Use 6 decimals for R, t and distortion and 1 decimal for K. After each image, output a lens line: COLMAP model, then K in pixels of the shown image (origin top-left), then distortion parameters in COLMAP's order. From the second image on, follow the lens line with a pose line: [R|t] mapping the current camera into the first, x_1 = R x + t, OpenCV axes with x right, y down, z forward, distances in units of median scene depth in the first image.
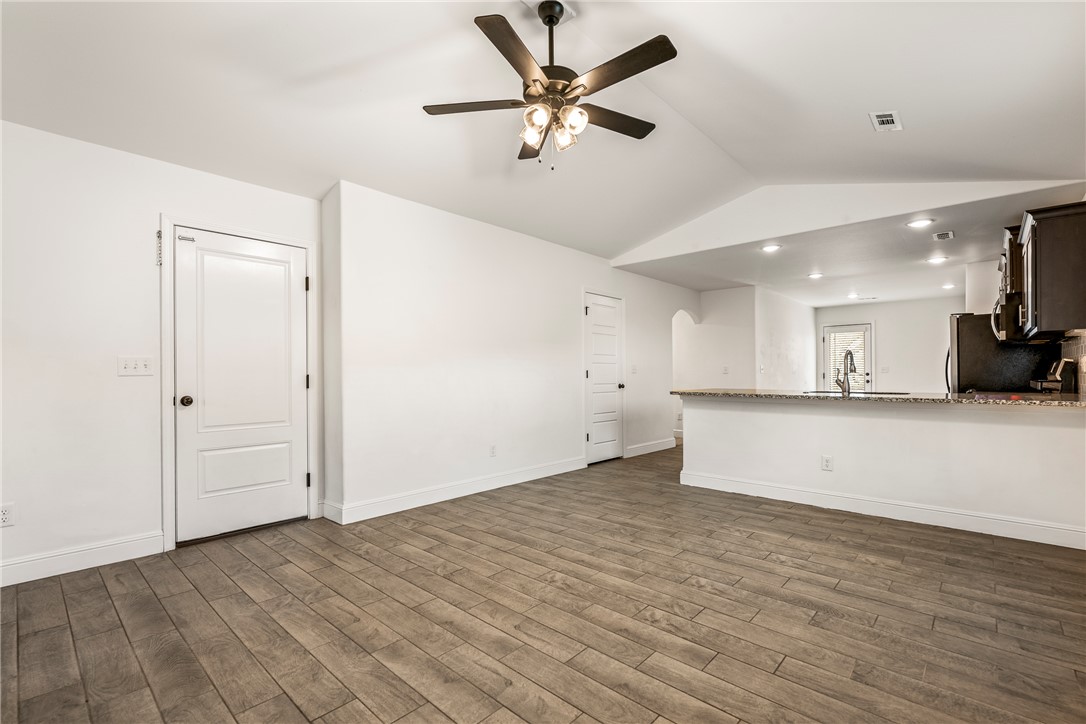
lens RADIAL K [[483.2, 0, 541.3], [0, 483.2, 362.3], [0, 0, 1]] dist [-0.000037, 0.000168]
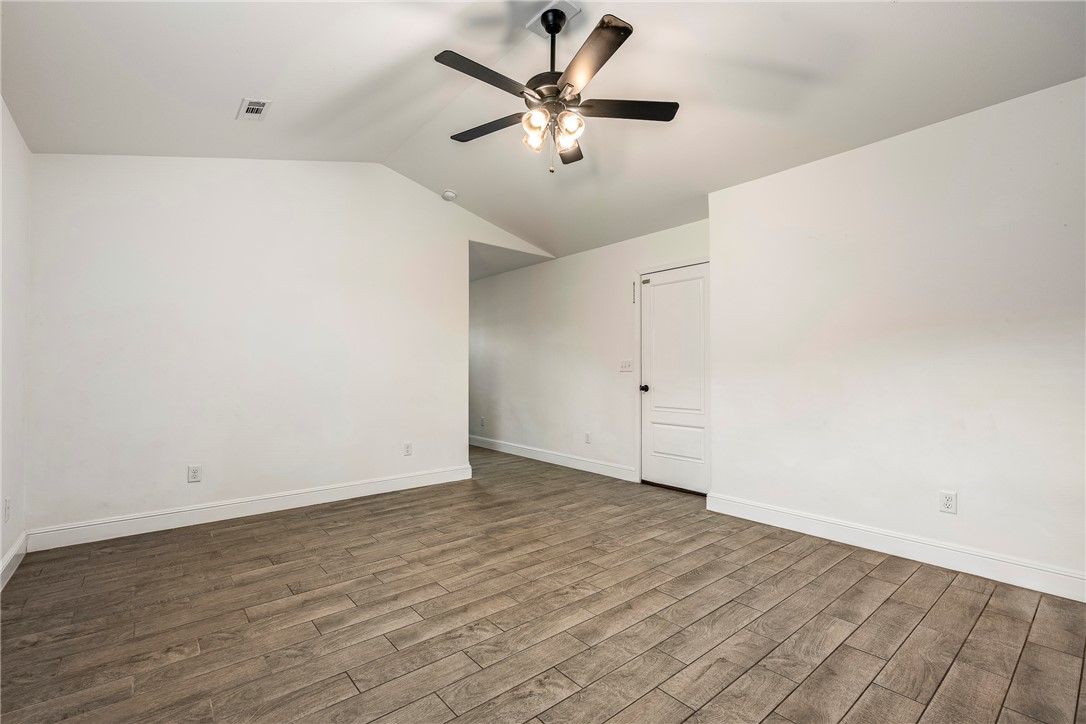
lens RADIAL K [[483.2, 0, 541.3], [0, 483.2, 362.3], [0, 0, 1]] dist [-0.000037, 0.000168]
pose [[-0.133141, -0.014153, -0.990996, 0.867739], [0.021930, 0.999611, -0.017223, 0.018997], [0.990854, -0.024025, -0.132779, 0.942364]]
